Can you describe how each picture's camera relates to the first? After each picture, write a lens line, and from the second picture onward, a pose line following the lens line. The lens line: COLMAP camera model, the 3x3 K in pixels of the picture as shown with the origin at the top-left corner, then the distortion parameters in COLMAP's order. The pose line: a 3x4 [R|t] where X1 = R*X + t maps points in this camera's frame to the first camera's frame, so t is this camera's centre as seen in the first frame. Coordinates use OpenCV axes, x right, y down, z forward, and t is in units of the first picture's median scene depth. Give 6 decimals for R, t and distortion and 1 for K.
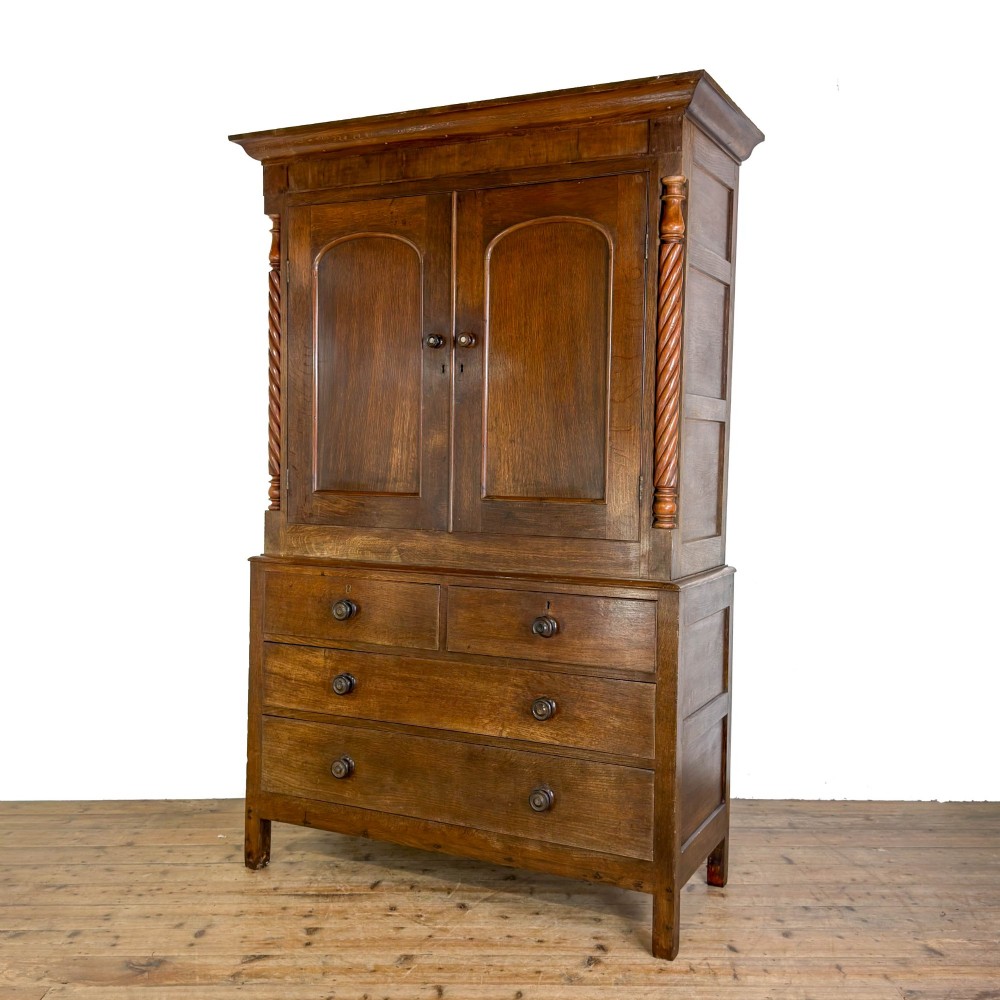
lens RADIAL K [[1094.1, 0, 507.8], [0, 1094.1, 497.3], [0, 0, 1]] dist [0.121227, -0.263306]
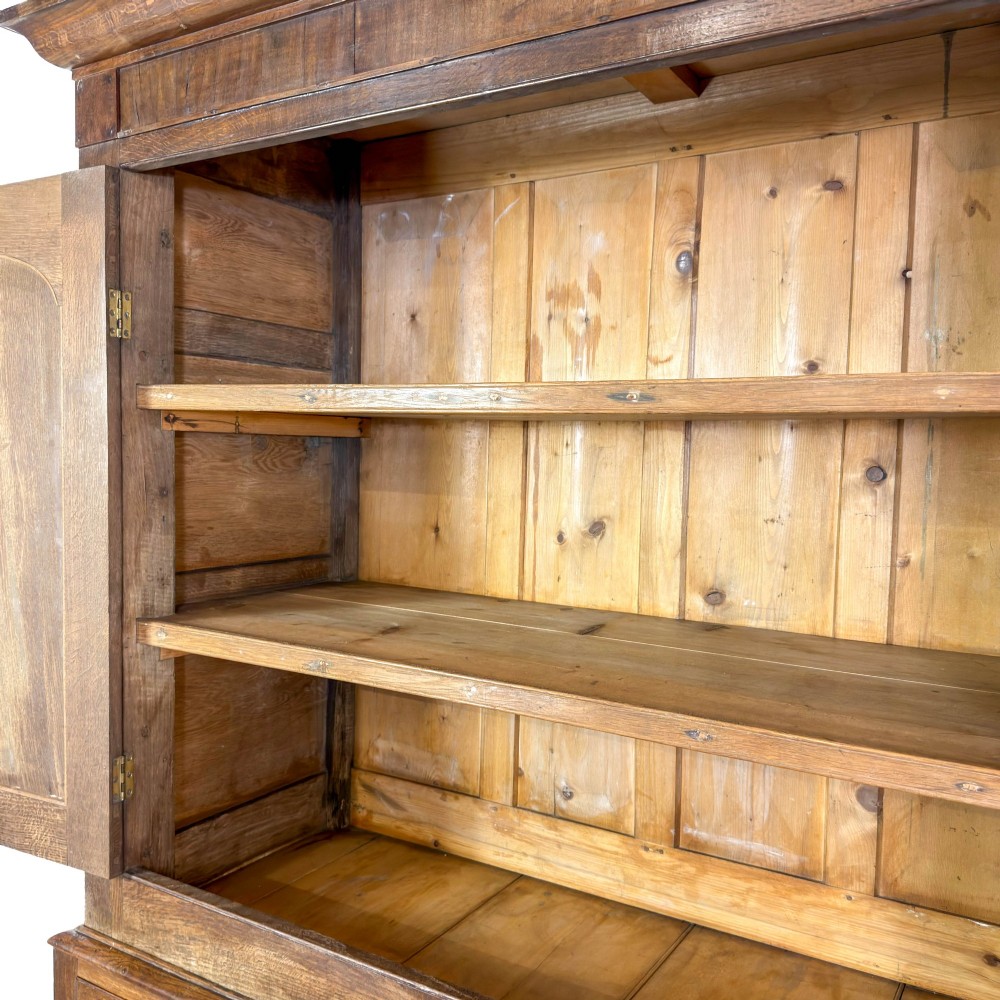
lens RADIAL K [[965.2, 0, 482.0], [0, 965.2, 501.7], [0, 0, 1]] dist [0.083415, -0.139538]
pose [[0.994057, 0.006551, -0.108661, -0.013351], [-0.004435, 0.999796, 0.019701, -0.150422], [0.108768, -0.019102, 0.993884, 0.681551]]
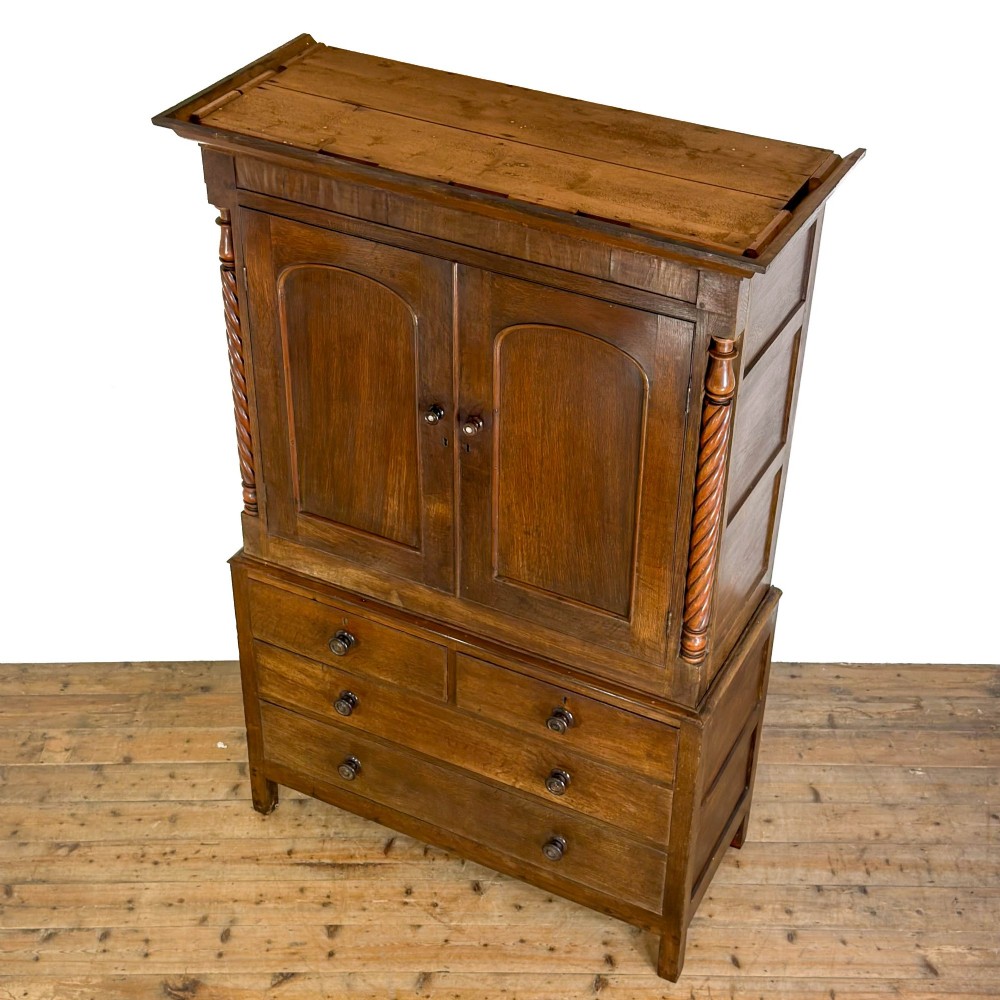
lens RADIAL K [[1658.3, 0, 499.5], [0, 1658.3, 455.1], [0, 0, 1]] dist [0.111297, -0.145210]
pose [[0.999736, 0.007582, -0.021695, 0.010197], [0.005343, 0.841480, 0.540261, -0.807162], [0.022352, -0.540235, 0.841218, -0.072500]]
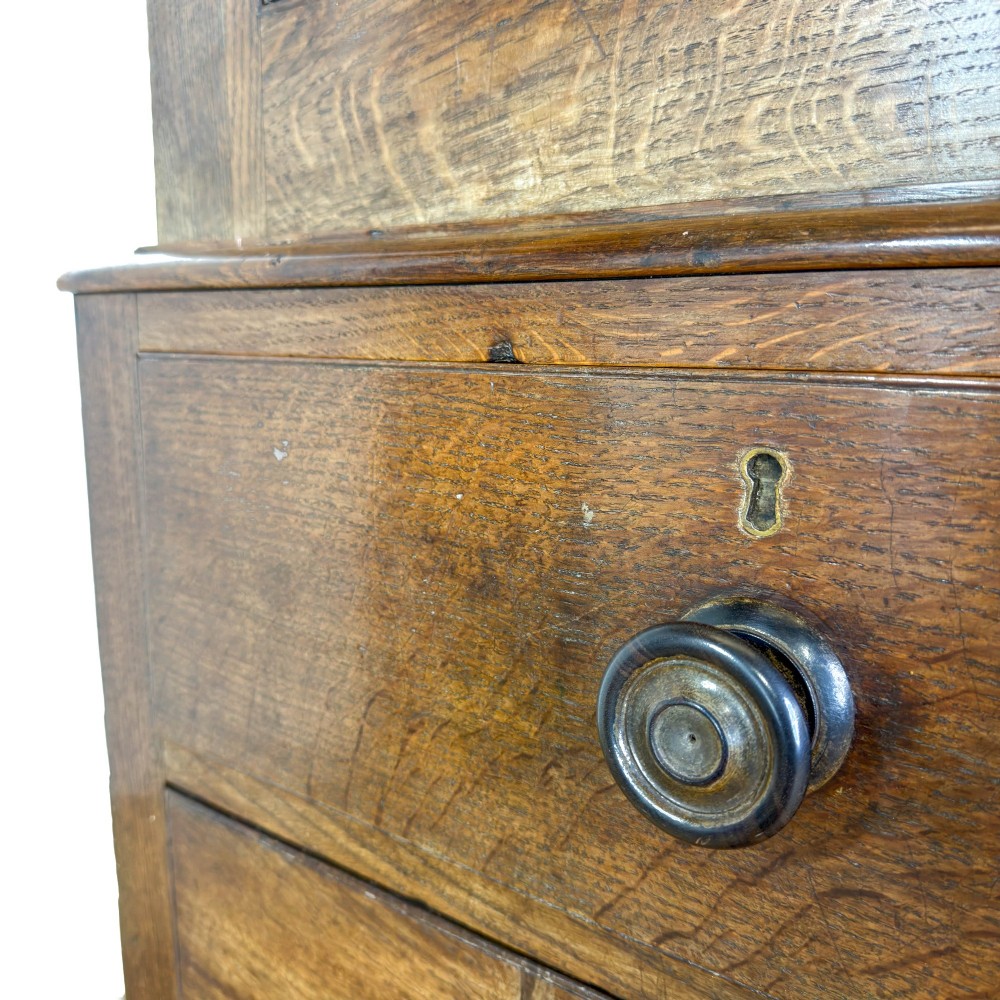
lens RADIAL K [[965.2, 0, 482.0], [0, 965.2, 501.7], [0, 0, 1]] dist [0.083415, -0.139538]
pose [[0.976694, 0.020565, -0.213650, -0.159208], [0.009429, 0.990327, 0.138429, 0.076407], [0.214430, -0.137218, 0.967053, 0.961750]]
